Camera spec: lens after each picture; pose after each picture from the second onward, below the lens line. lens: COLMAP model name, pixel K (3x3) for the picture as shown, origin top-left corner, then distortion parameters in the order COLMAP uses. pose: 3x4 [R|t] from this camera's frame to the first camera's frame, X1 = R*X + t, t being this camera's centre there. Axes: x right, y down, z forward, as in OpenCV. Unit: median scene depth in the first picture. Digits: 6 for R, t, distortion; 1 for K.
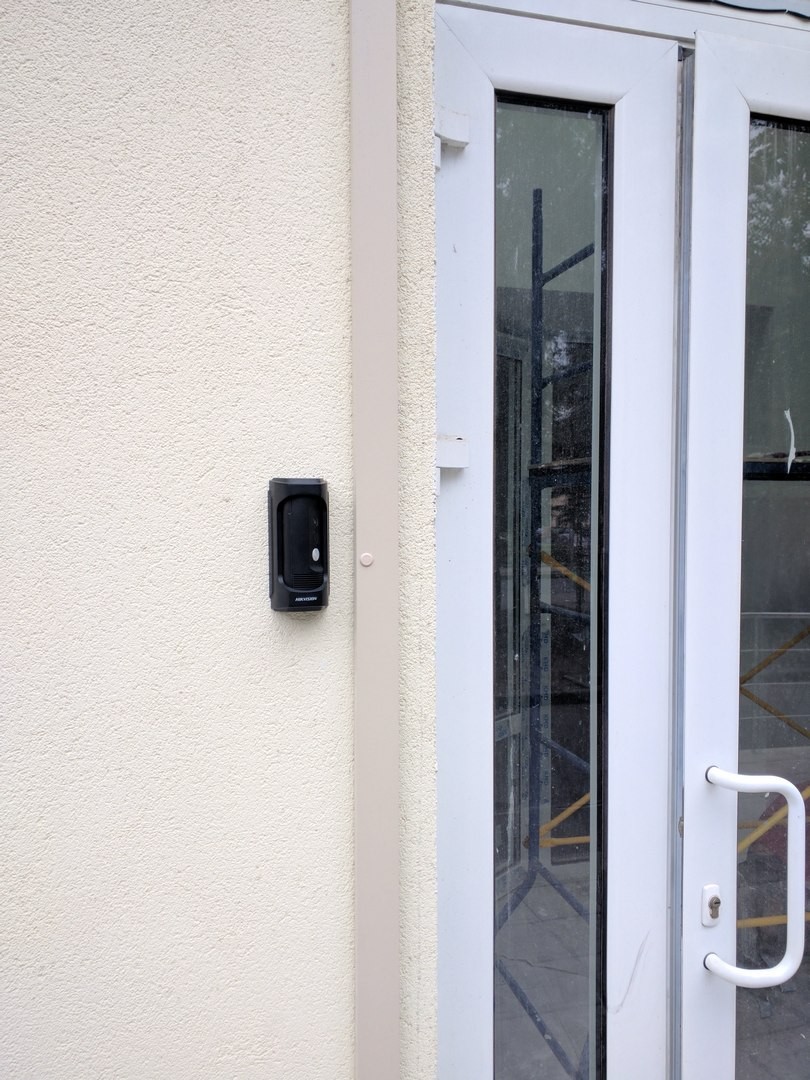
lens RADIAL K [[816.5, 0, 405.2], [0, 816.5, 539.6], [0, 0, 1]] dist [0.014824, 0.001565]
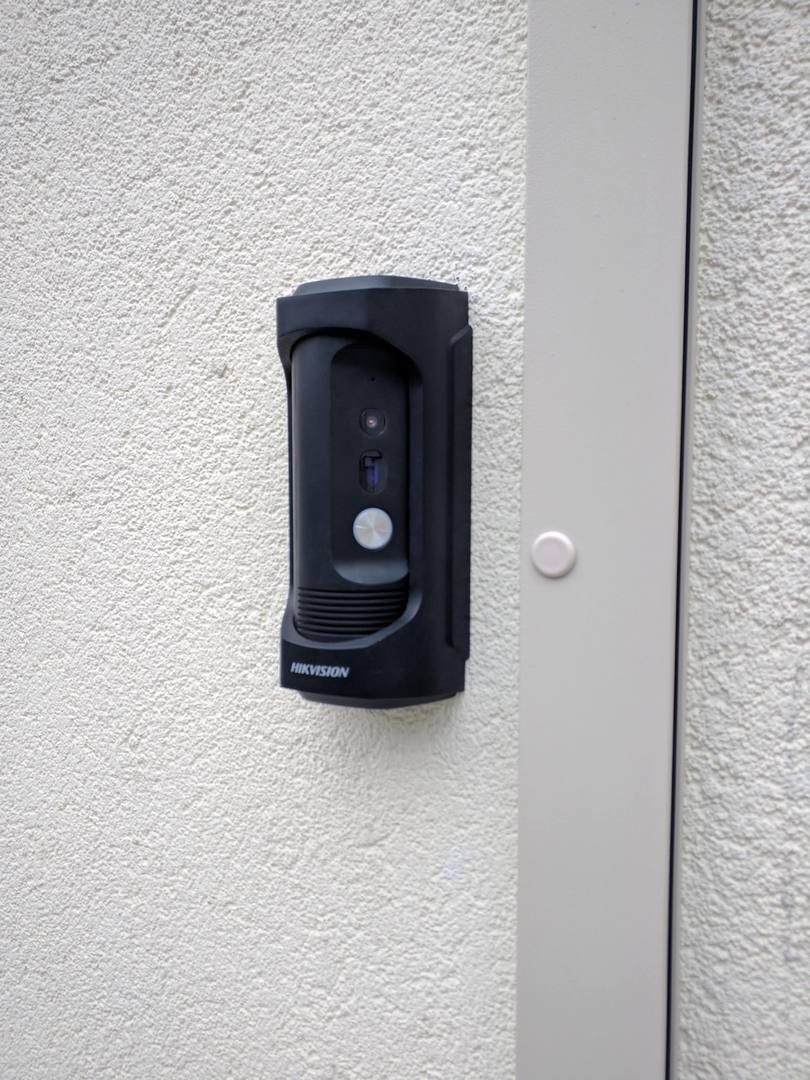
lens RADIAL K [[816.5, 0, 404.9], [0, 816.5, 540.5], [0, 0, 1]] dist [0.014824, 0.001565]
pose [[0.774945, 0.050774, -0.629986, 0.088560], [-0.037119, 0.998704, 0.034831, 0.012701], [0.630938, -0.003608, 0.775825, 0.761819]]
